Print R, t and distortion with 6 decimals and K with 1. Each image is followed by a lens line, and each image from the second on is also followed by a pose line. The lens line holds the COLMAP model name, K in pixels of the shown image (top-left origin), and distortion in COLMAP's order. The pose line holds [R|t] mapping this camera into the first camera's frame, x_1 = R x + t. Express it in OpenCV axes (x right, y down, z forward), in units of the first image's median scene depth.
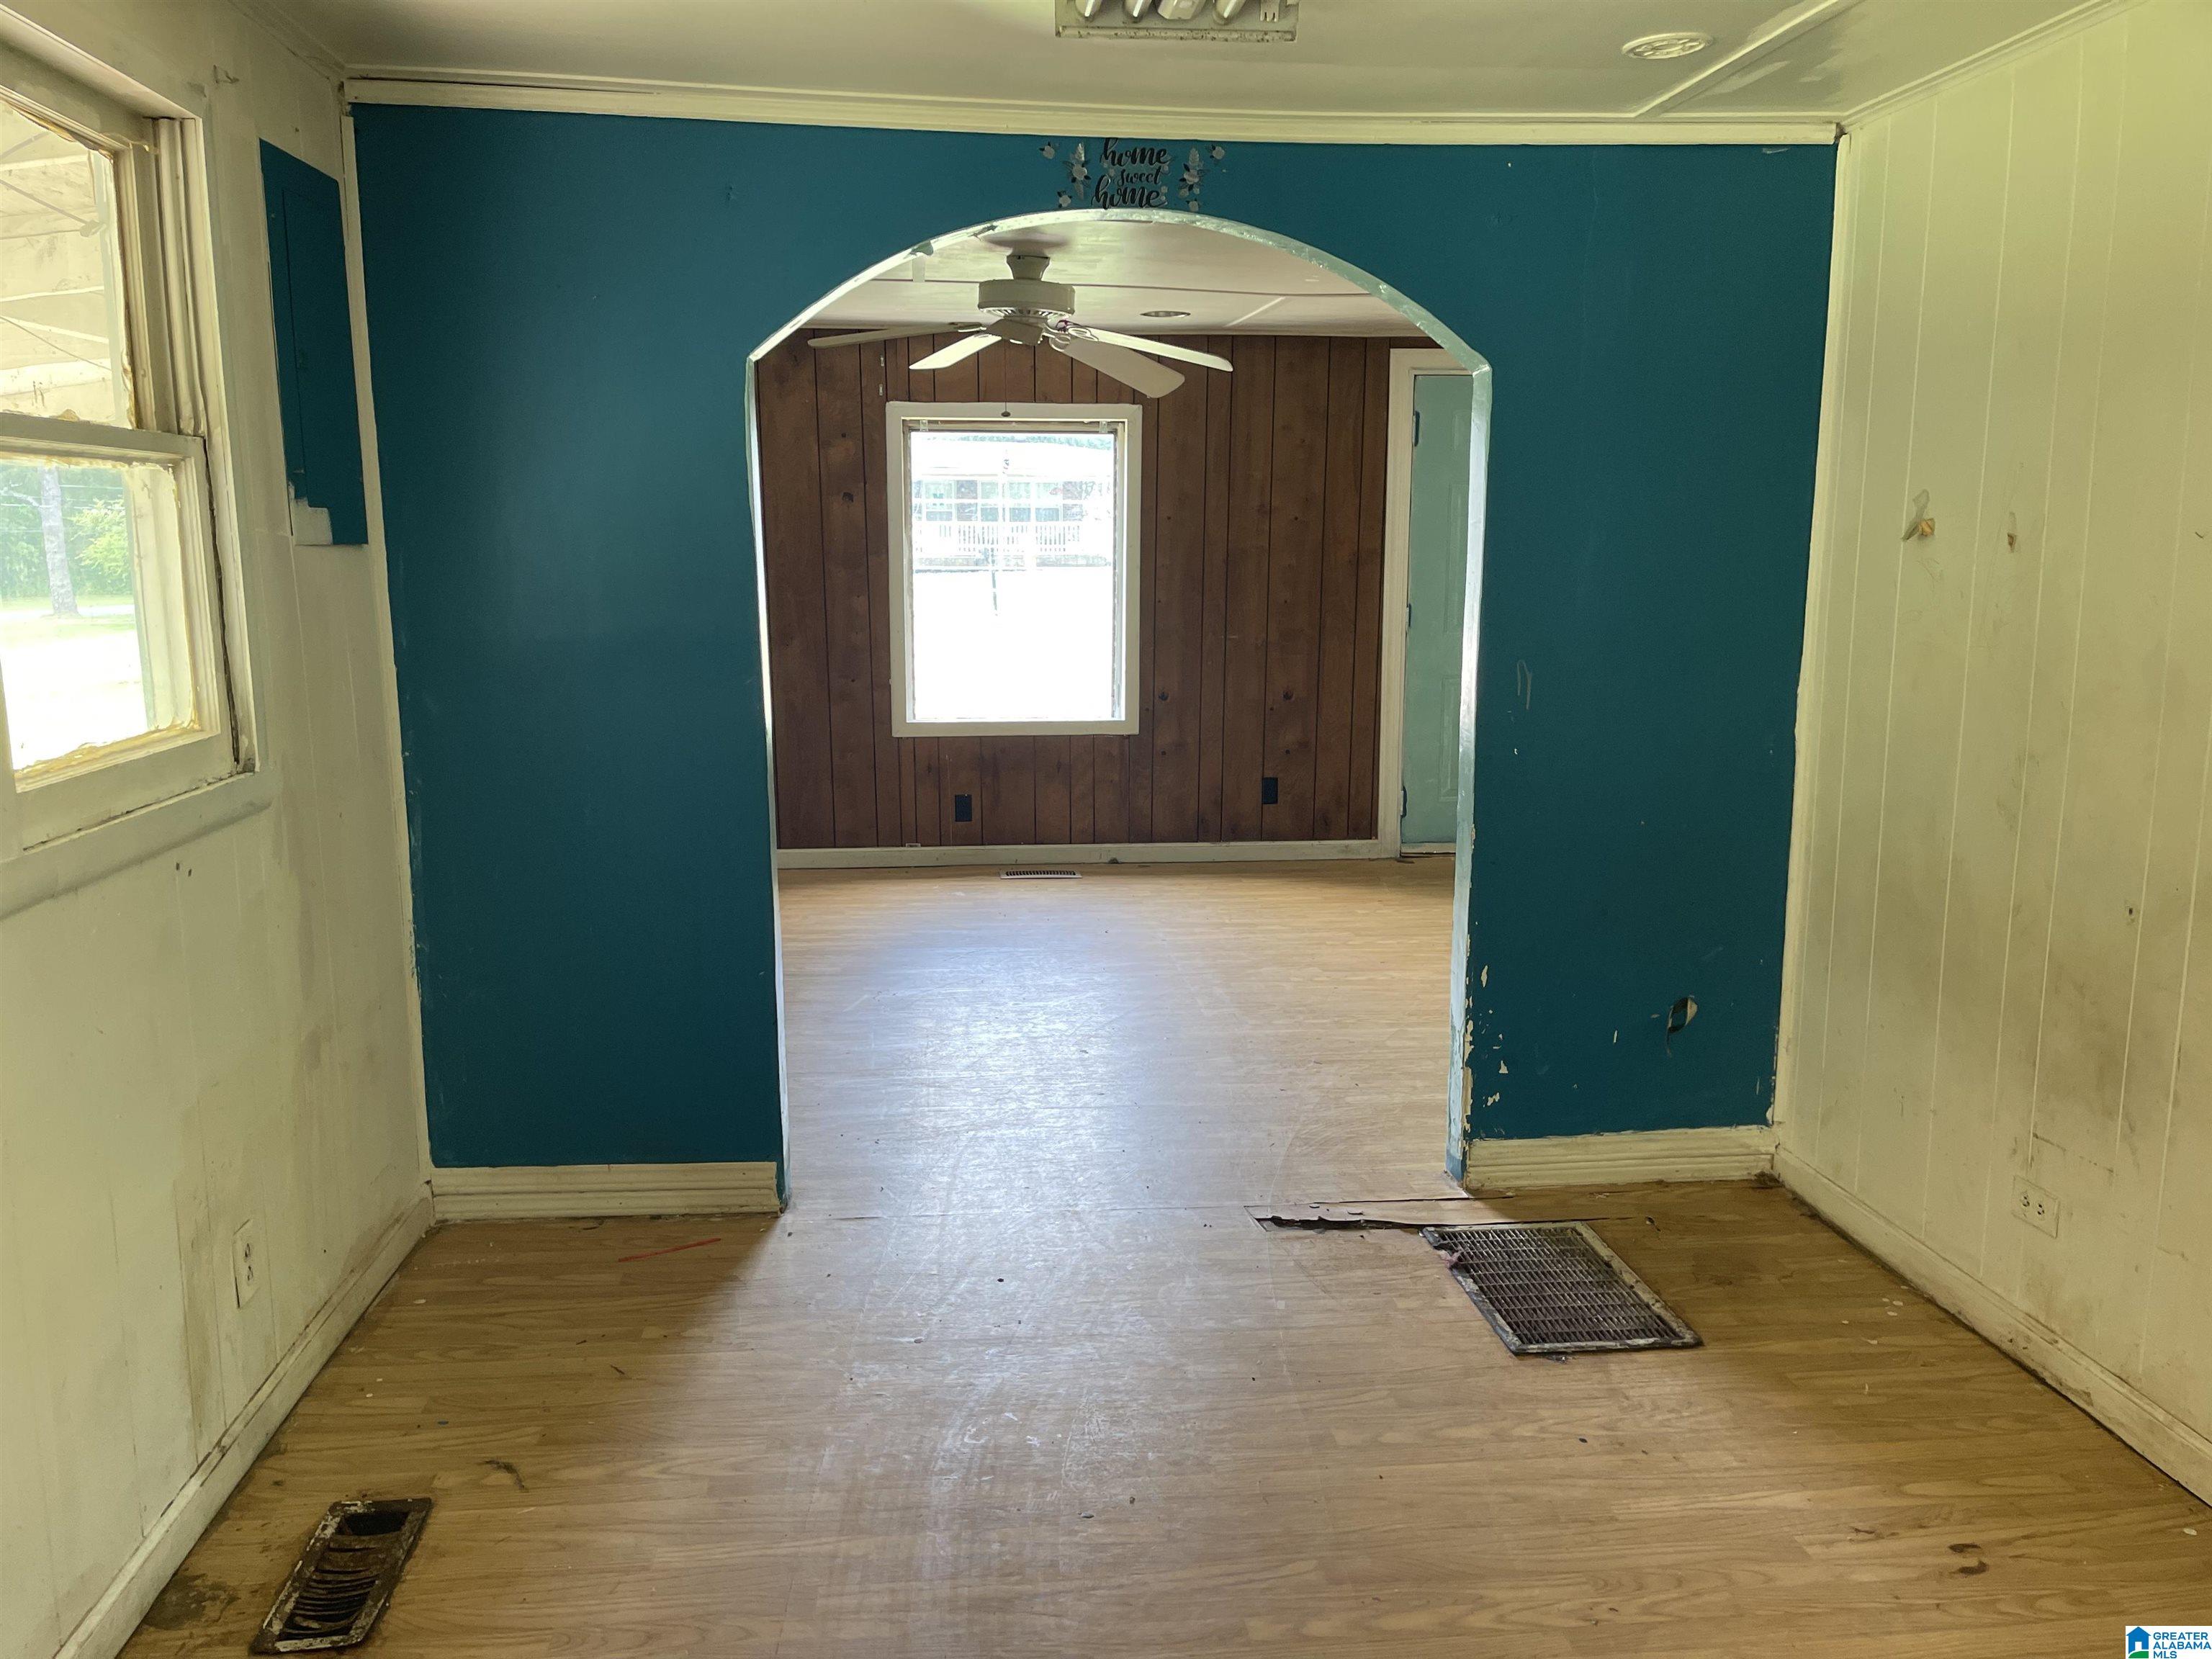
lens RADIAL K [[1681.6, 0, 1103.6], [0, 1681.6, 828.6], [0, 0, 1]] dist [0.059025, -0.084370]
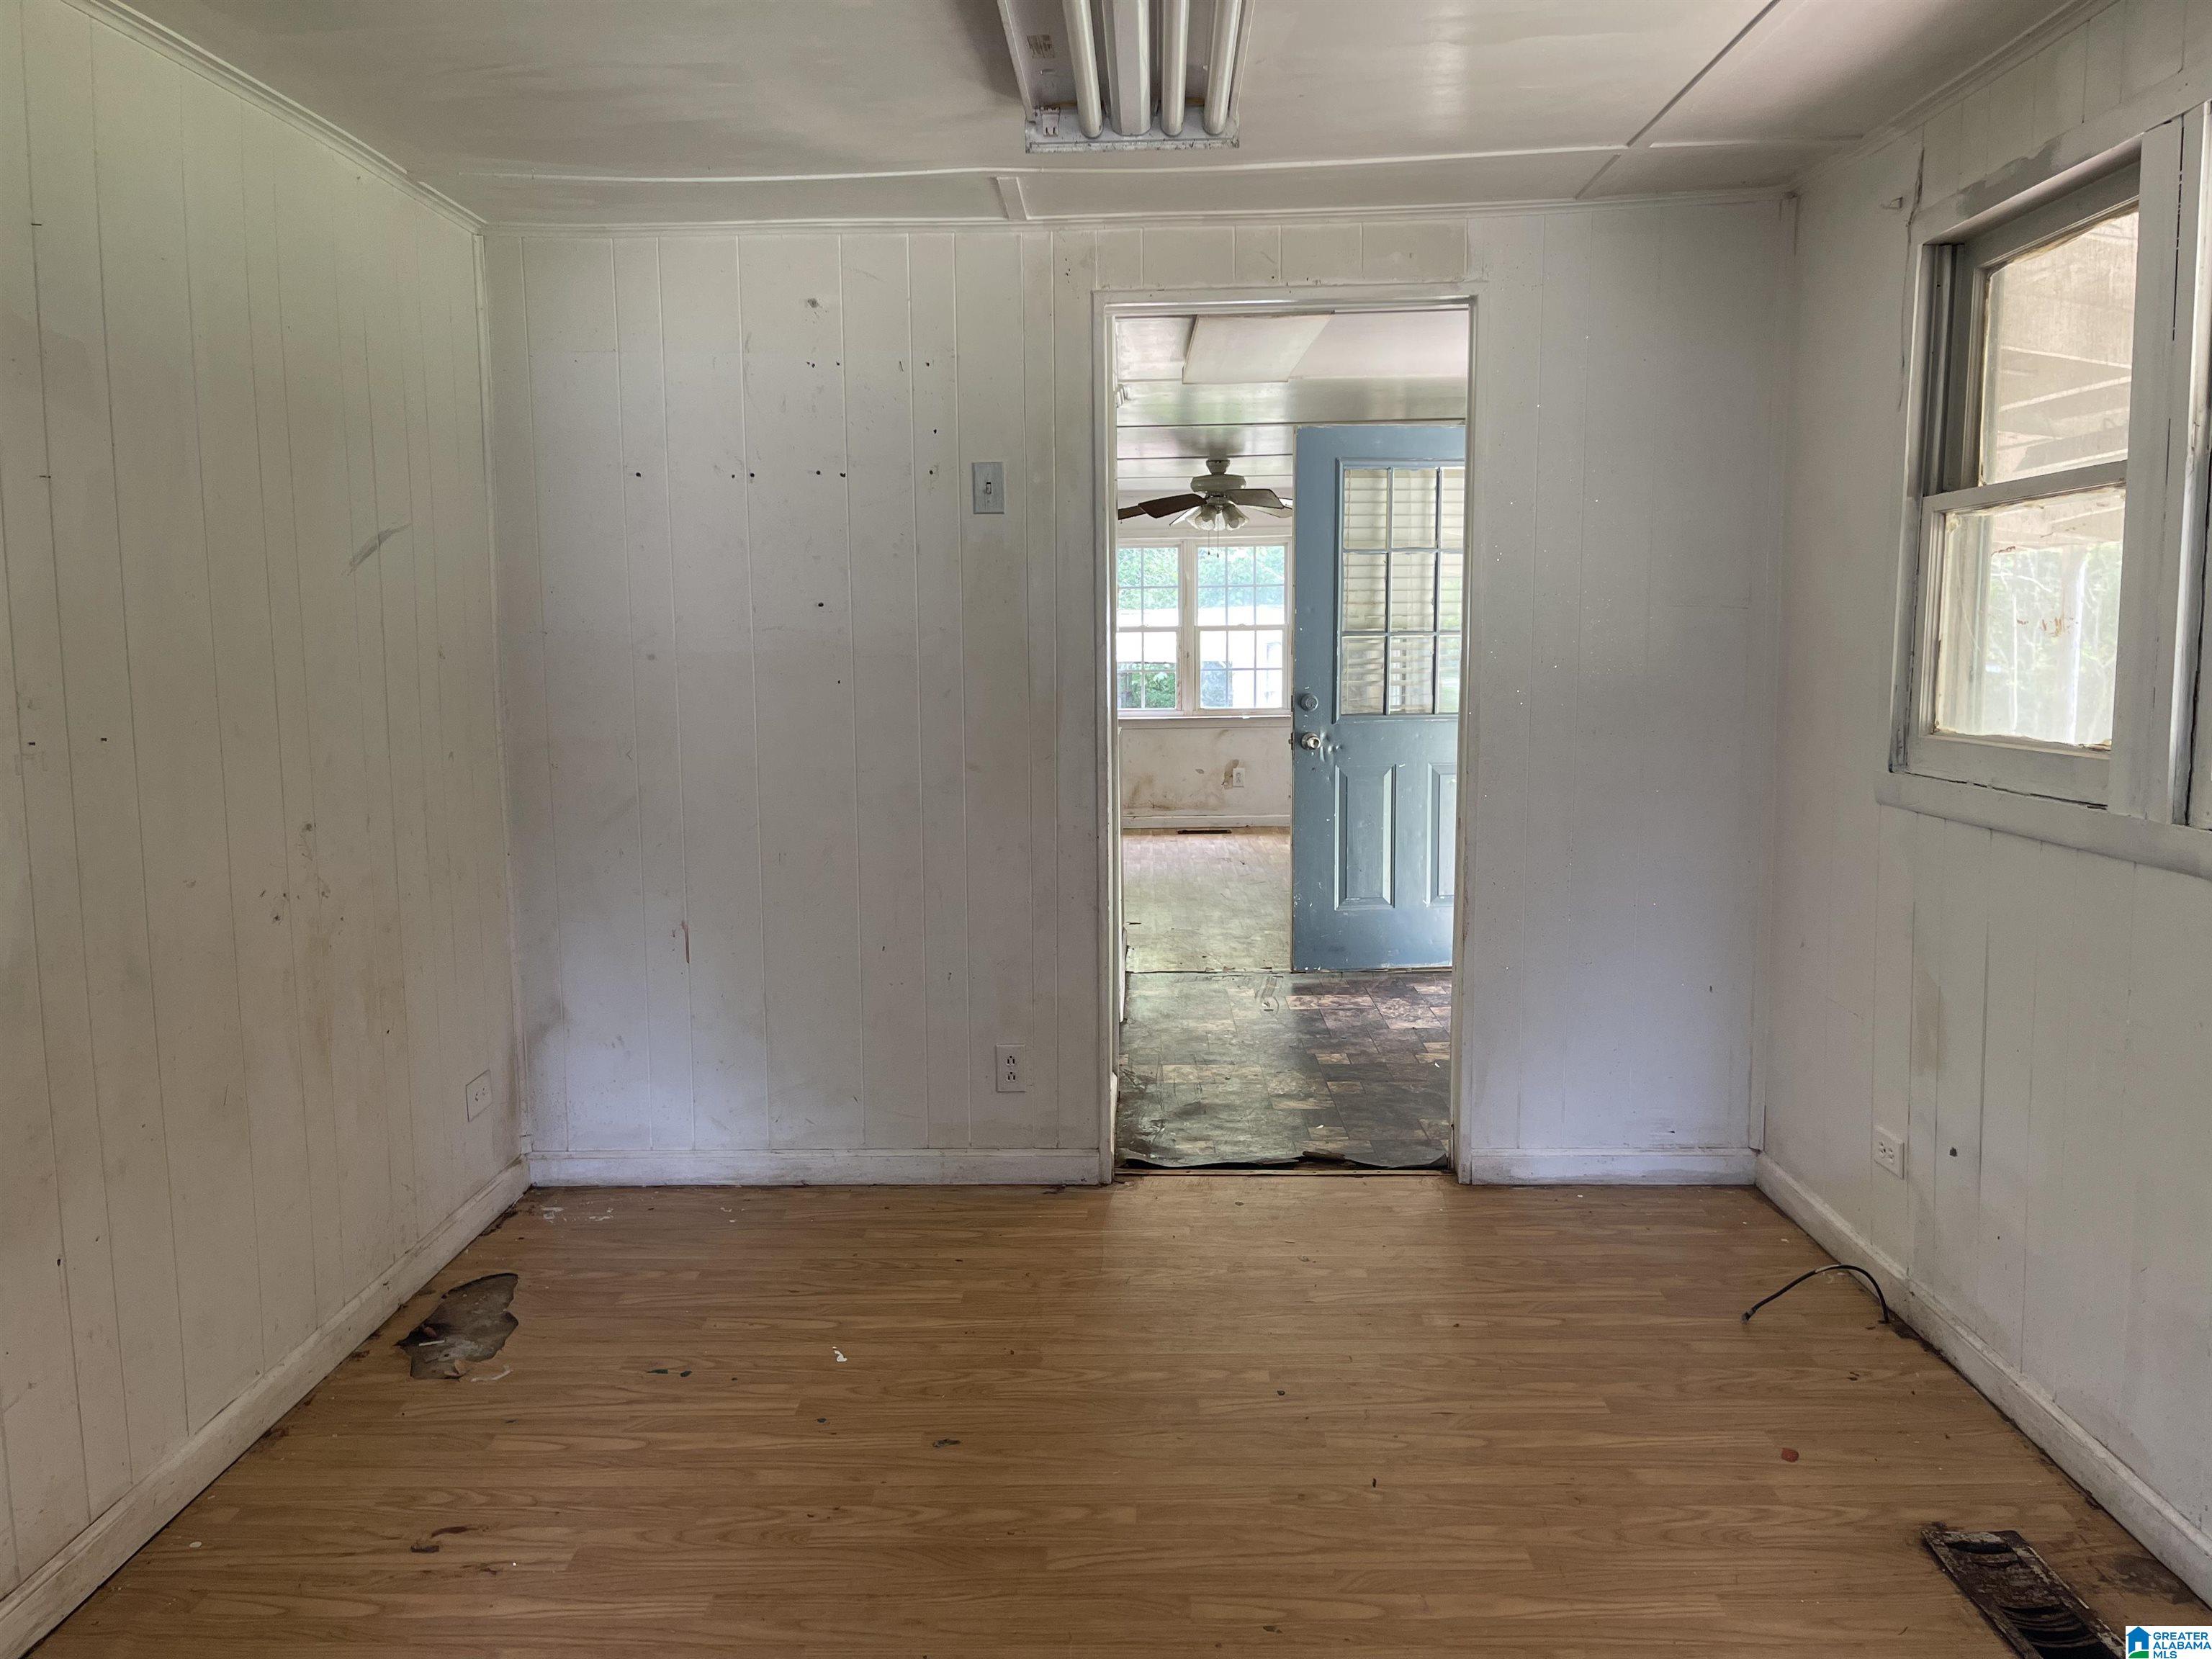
lens RADIAL K [[1681.6, 0, 1104.2], [0, 1681.6, 826.5], [0, 0, 1]] dist [0.059025, -0.084370]
pose [[-0.990262, -0.002548, 0.139191, -0.049431], [0.037085, 0.958877, 0.281389, -0.277450], [-0.134184, 0.283811, -0.949445, 1.799641]]
